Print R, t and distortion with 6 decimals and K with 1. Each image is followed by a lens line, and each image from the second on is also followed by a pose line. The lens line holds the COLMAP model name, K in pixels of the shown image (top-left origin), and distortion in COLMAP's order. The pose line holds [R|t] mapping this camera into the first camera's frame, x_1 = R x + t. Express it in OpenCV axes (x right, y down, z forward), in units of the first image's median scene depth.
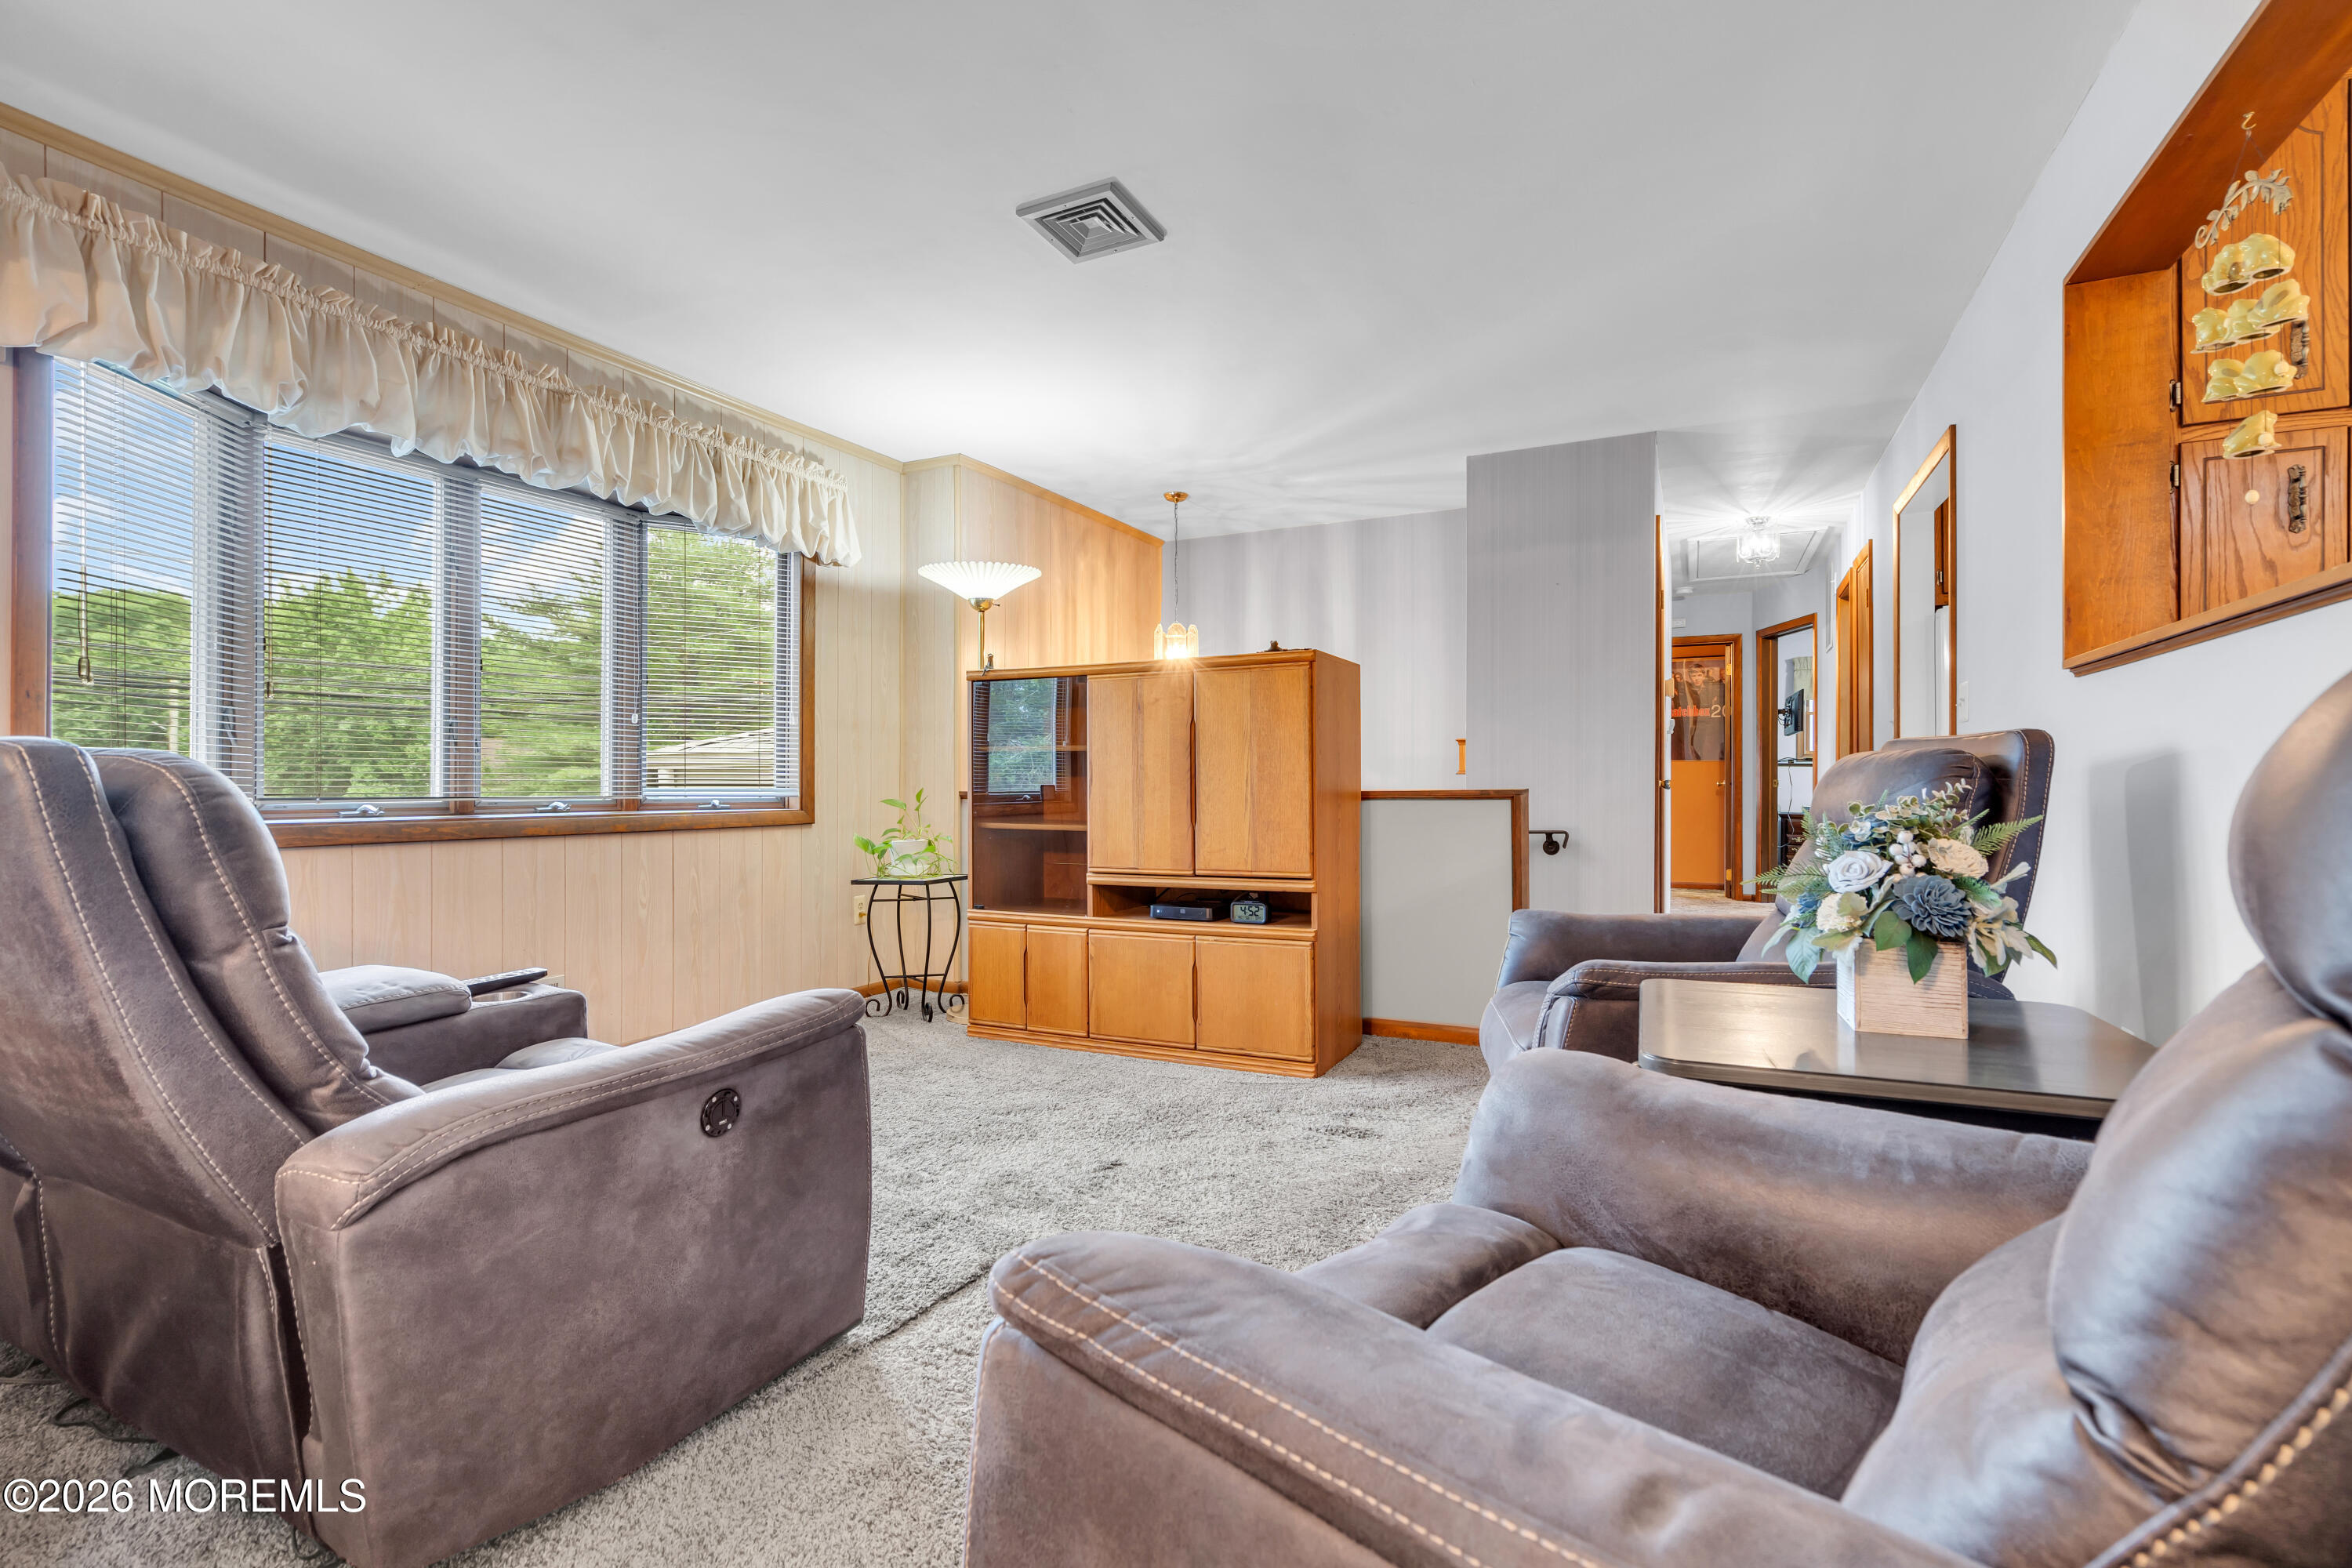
lens RADIAL K [[1065.2, 0, 1188.0], [0, 1065.2, 787.4], [0, 0, 1]] dist [-0.001810, 0.001124]
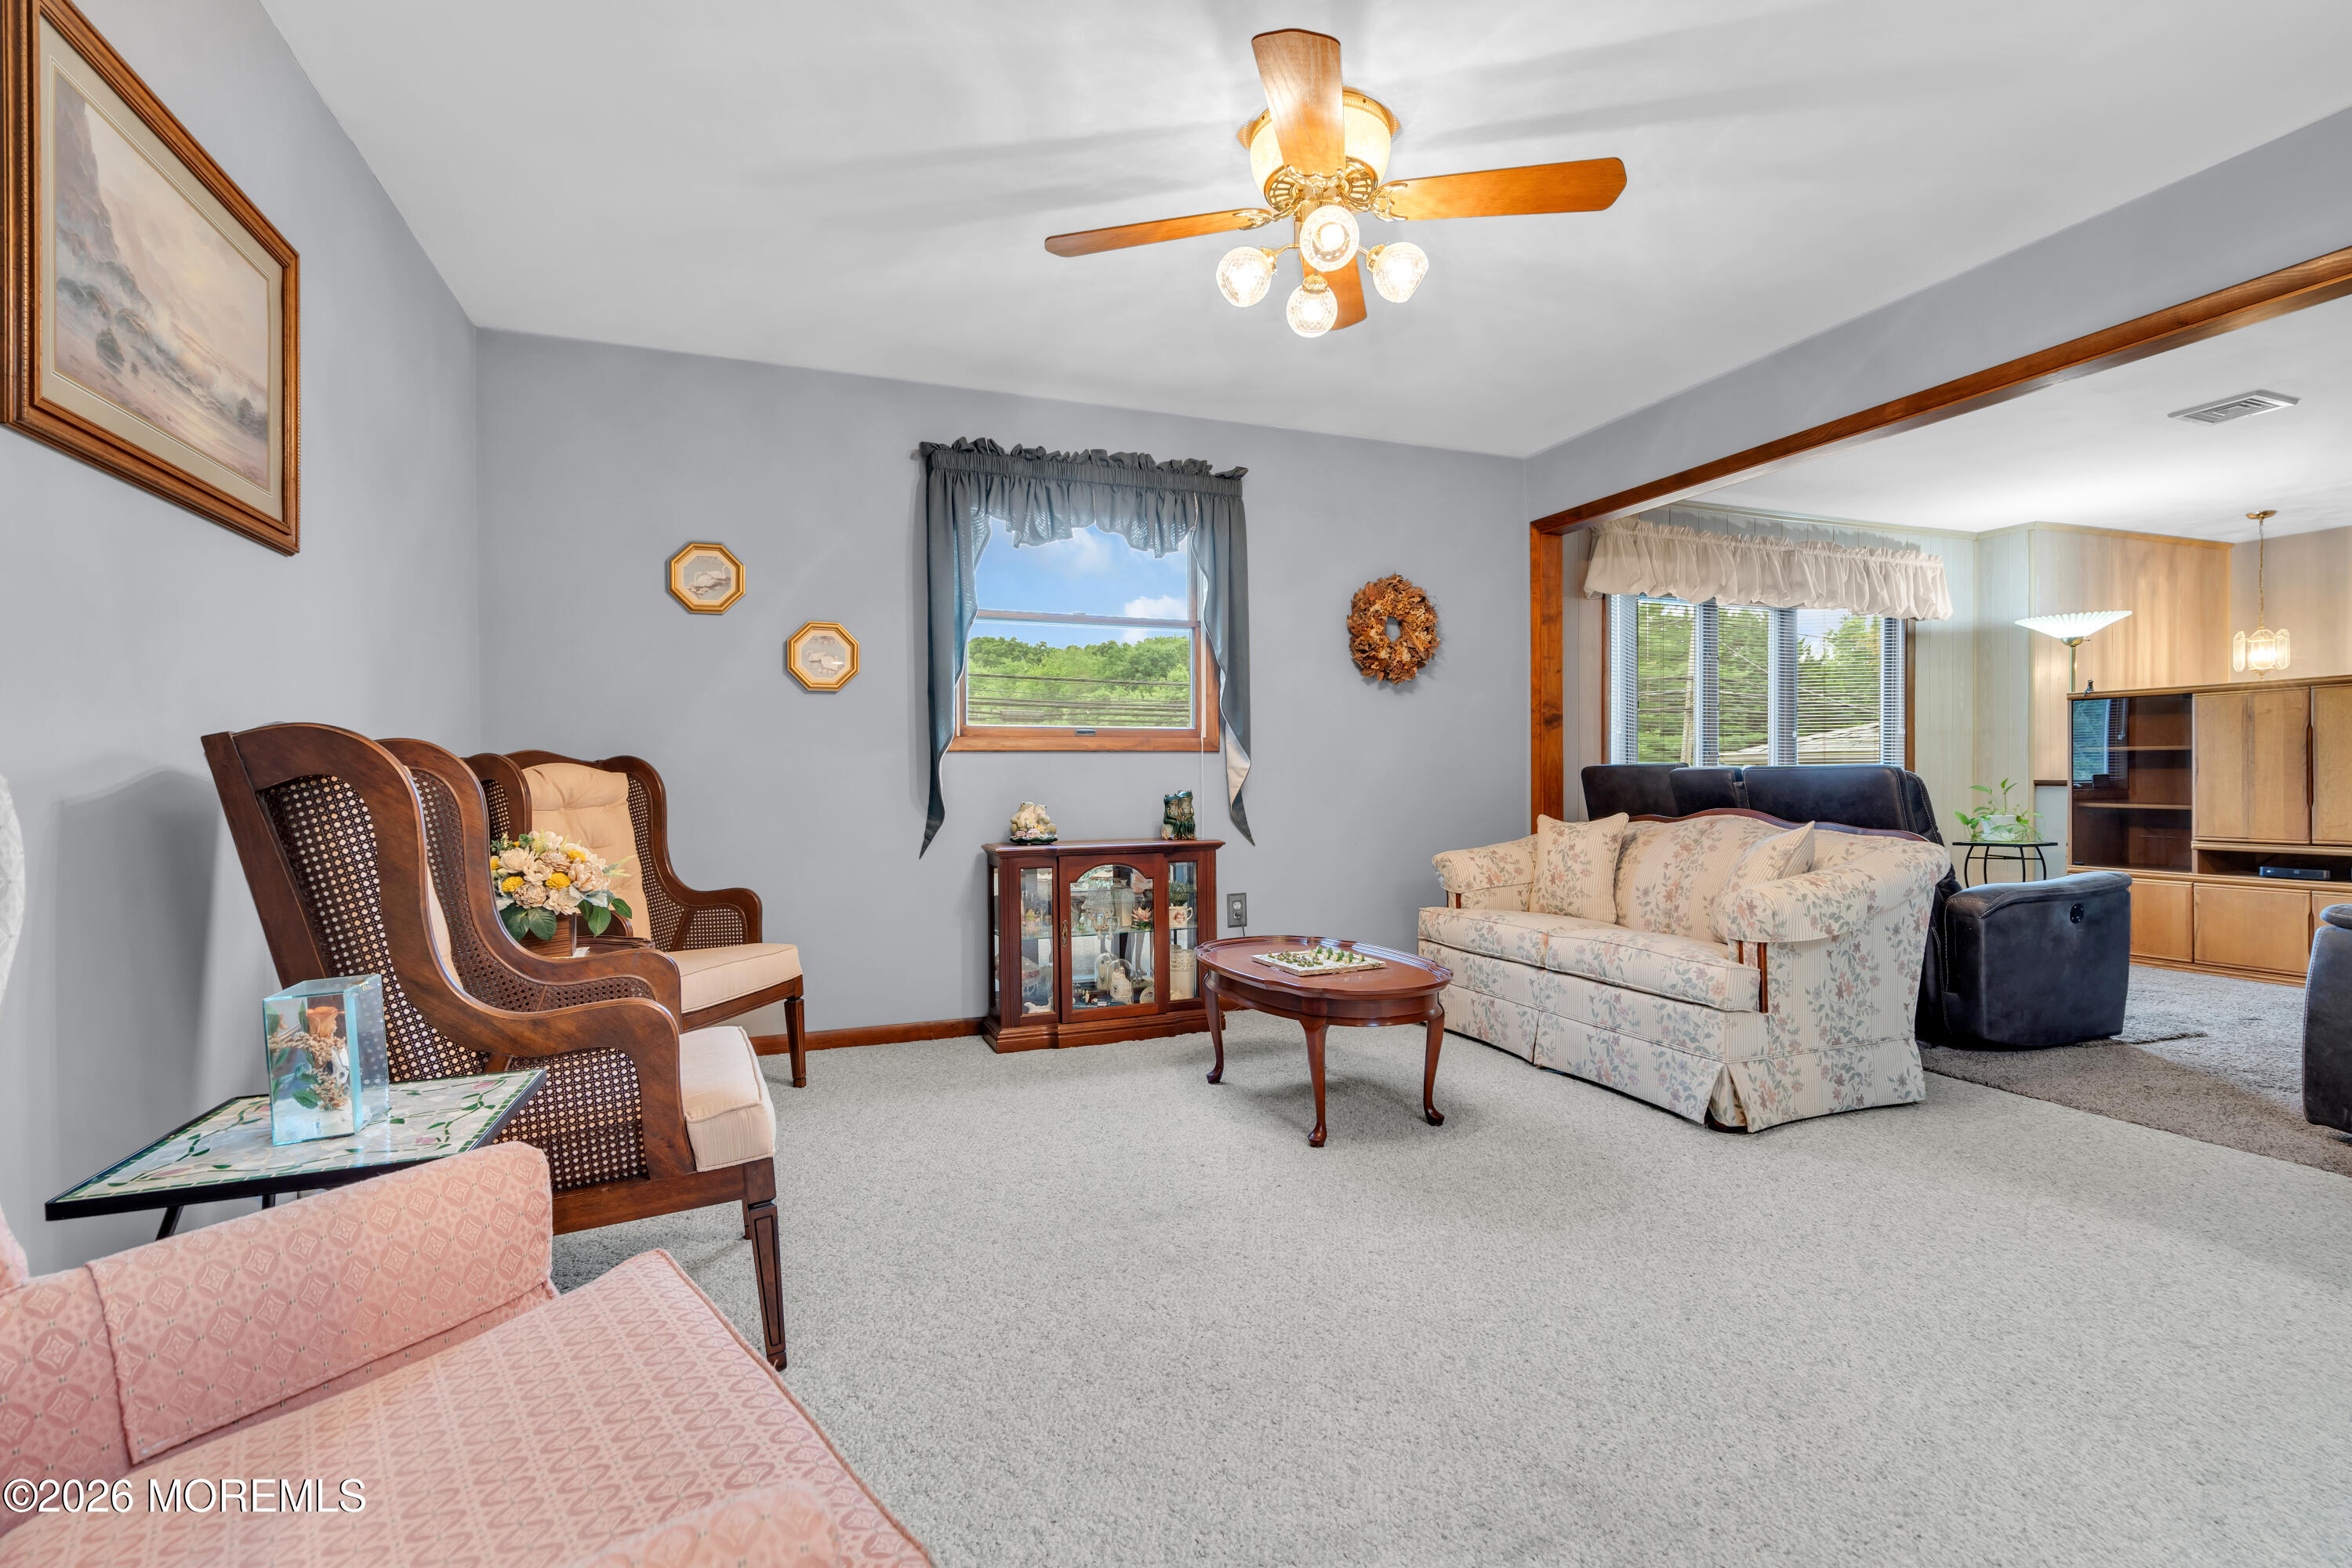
lens RADIAL K [[1068.3, 0, 1175.1], [0, 1068.3, 789.7], [0, 0, 1]] dist [-0.004333, 0.000443]
pose [[0.728295, 0.006682, -0.685231, -0.084764], [0.001433, 0.999935, 0.011275, -0.000882], [0.685262, -0.009193, 0.728239, -0.666017]]
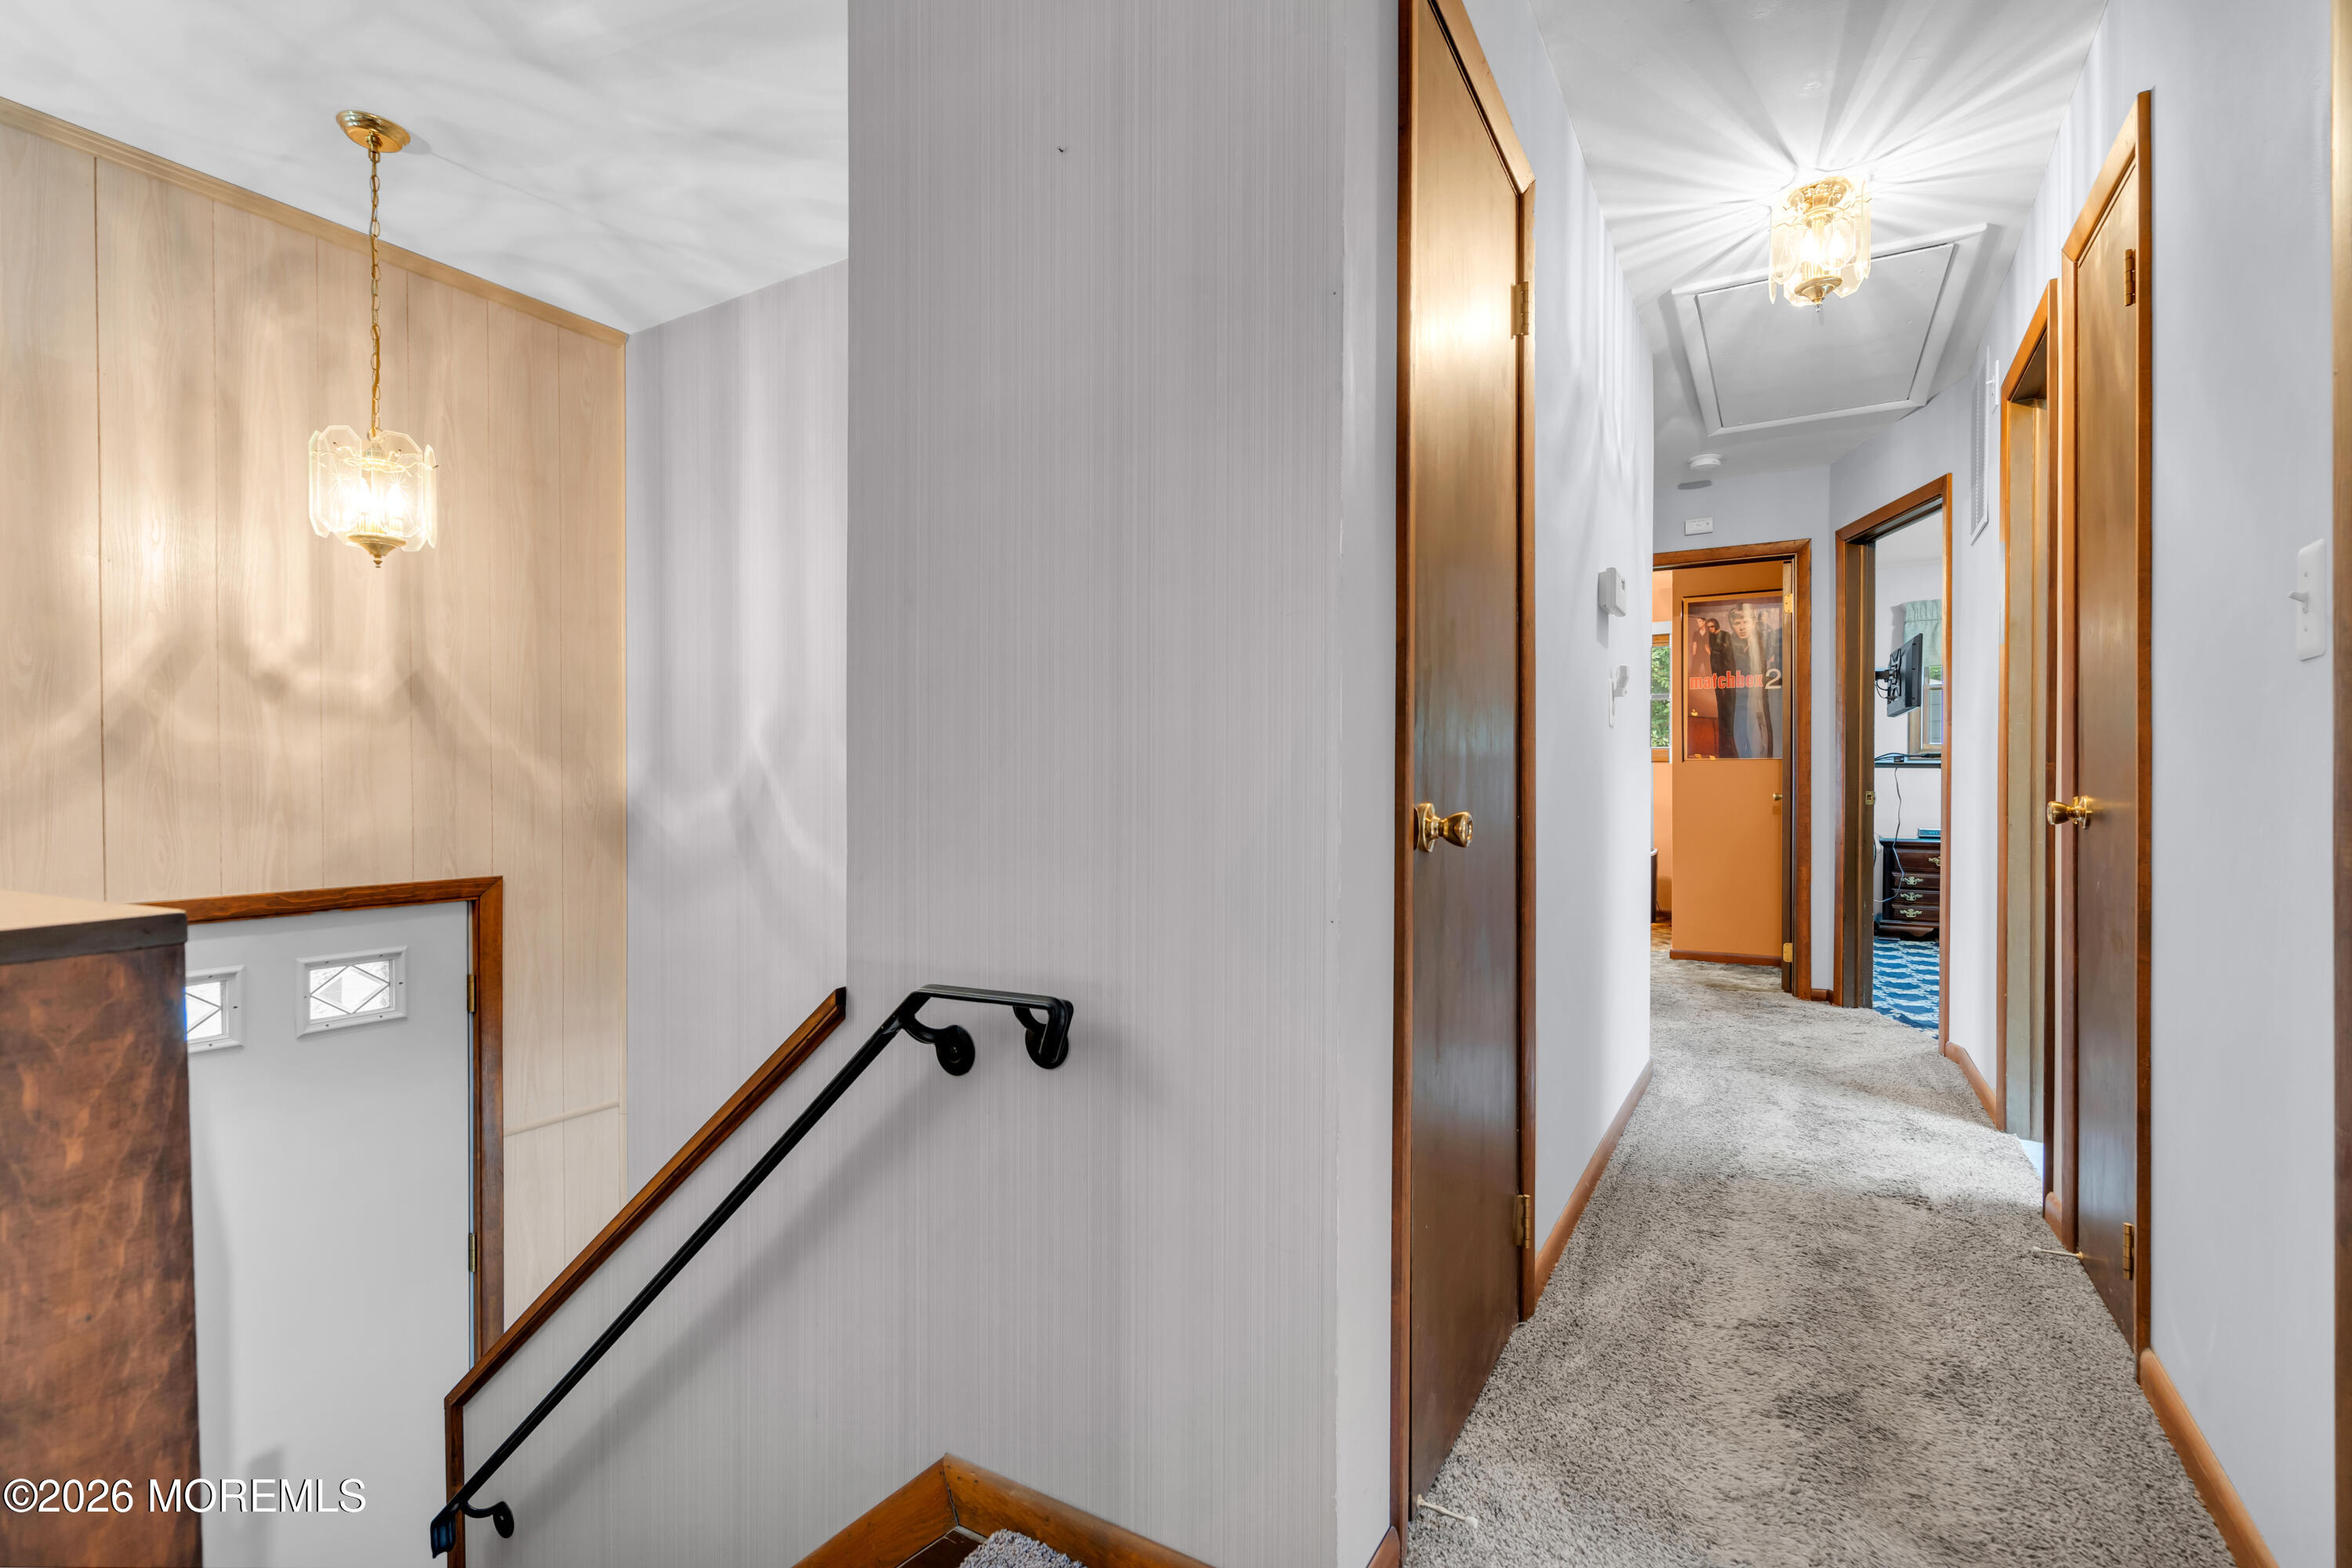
lens RADIAL K [[1065.2, 0, 1188.0], [0, 1065.2, 787.4], [0, 0, 1]] dist [-0.001810, 0.001124]
pose [[0.997386, 0.000579, -0.072255, 0.387921], [-0.000388, 0.999996, 0.002654, -0.018182], [0.072256, -0.002619, 0.997383, 0.687626]]
